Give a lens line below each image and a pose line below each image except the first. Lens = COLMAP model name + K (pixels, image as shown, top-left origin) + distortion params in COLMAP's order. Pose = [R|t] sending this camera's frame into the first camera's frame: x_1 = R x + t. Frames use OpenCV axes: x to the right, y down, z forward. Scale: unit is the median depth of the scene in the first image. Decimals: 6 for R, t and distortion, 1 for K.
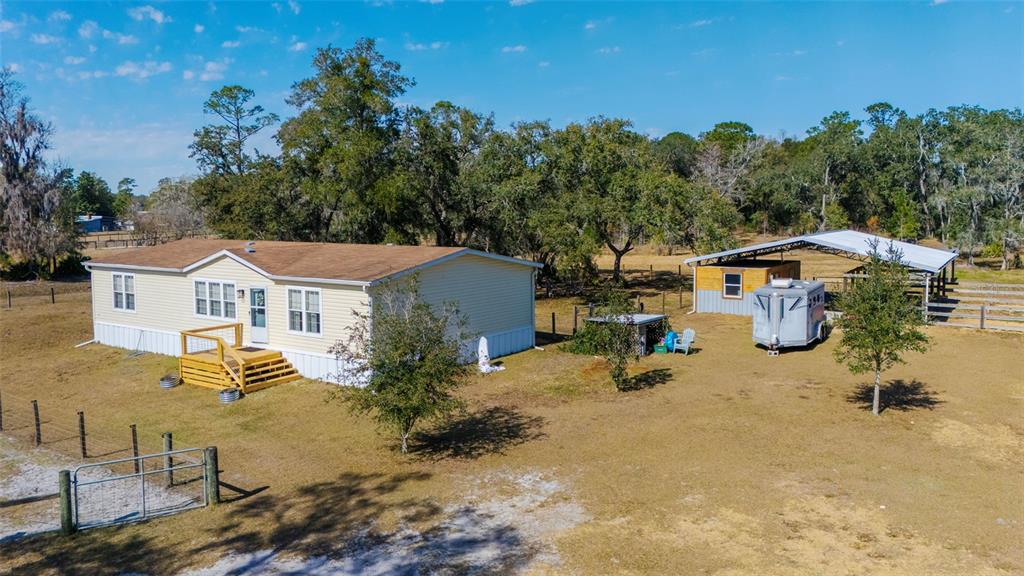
lens RADIAL K [[778.9, 0, 512.0], [0, 778.9, 288.0], [0, 0, 1]] dist [0.115353, -0.156139]
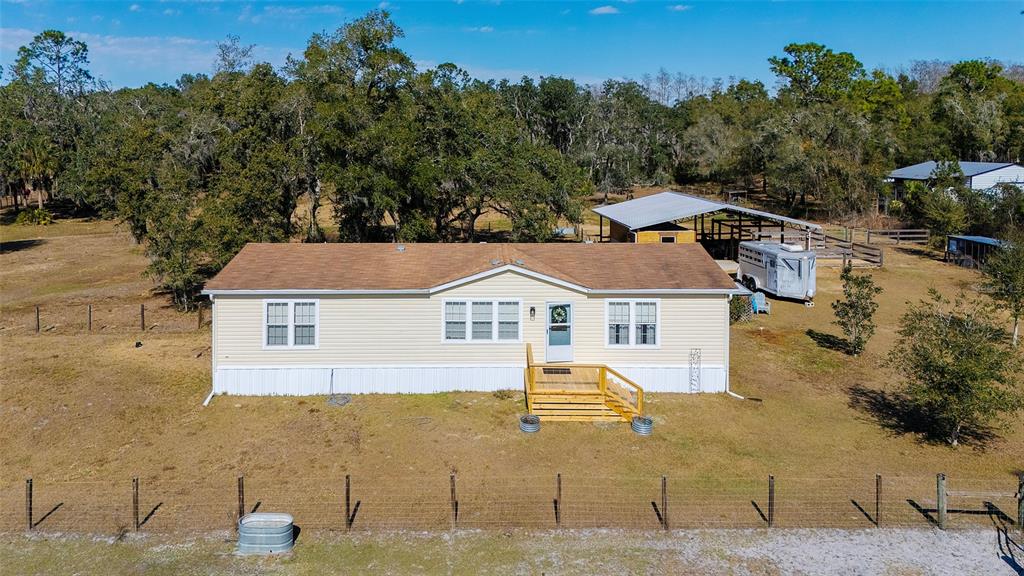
lens RADIAL K [[770.1, 0, 486.8], [0, 770.1, 177.2], [0, 0, 1]] dist [0.066509, -0.084821]
pose [[0.808646, -0.024158, 0.587799, -0.907045], [0.054763, 0.997909, -0.034325, -0.120159], [-0.585741, 0.059947, 0.808279, 0.293075]]
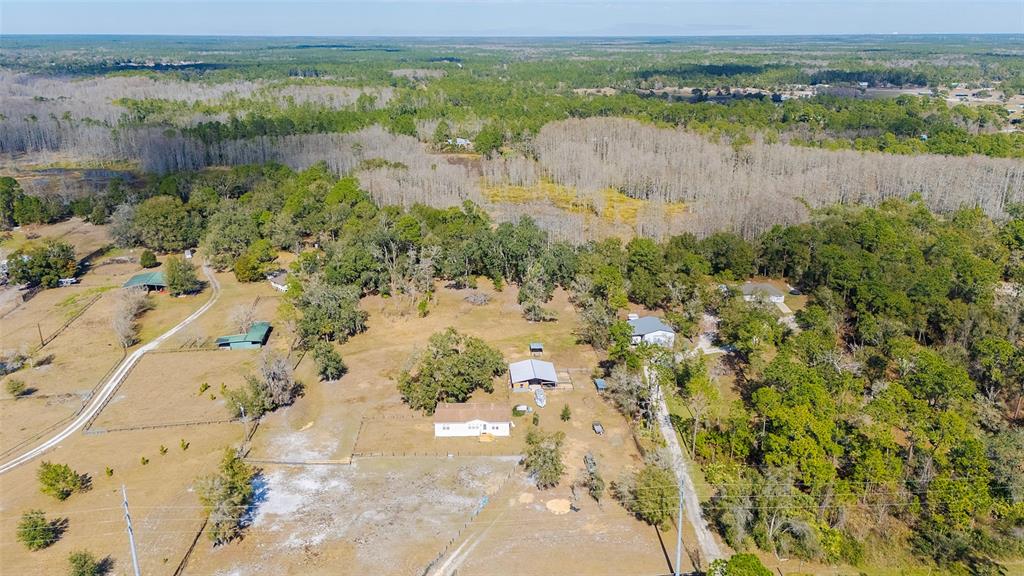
lens RADIAL K [[734.0, 0, 507.8], [0, 734.0, 281.9], [0, 0, 1]] dist [0.103136, -0.086094]
pose [[0.808415, -0.168681, 0.563926, -3.318513], [0.054994, 0.975512, 0.212958, -2.371858], [-0.586039, -0.141146, 0.797895, -3.707921]]
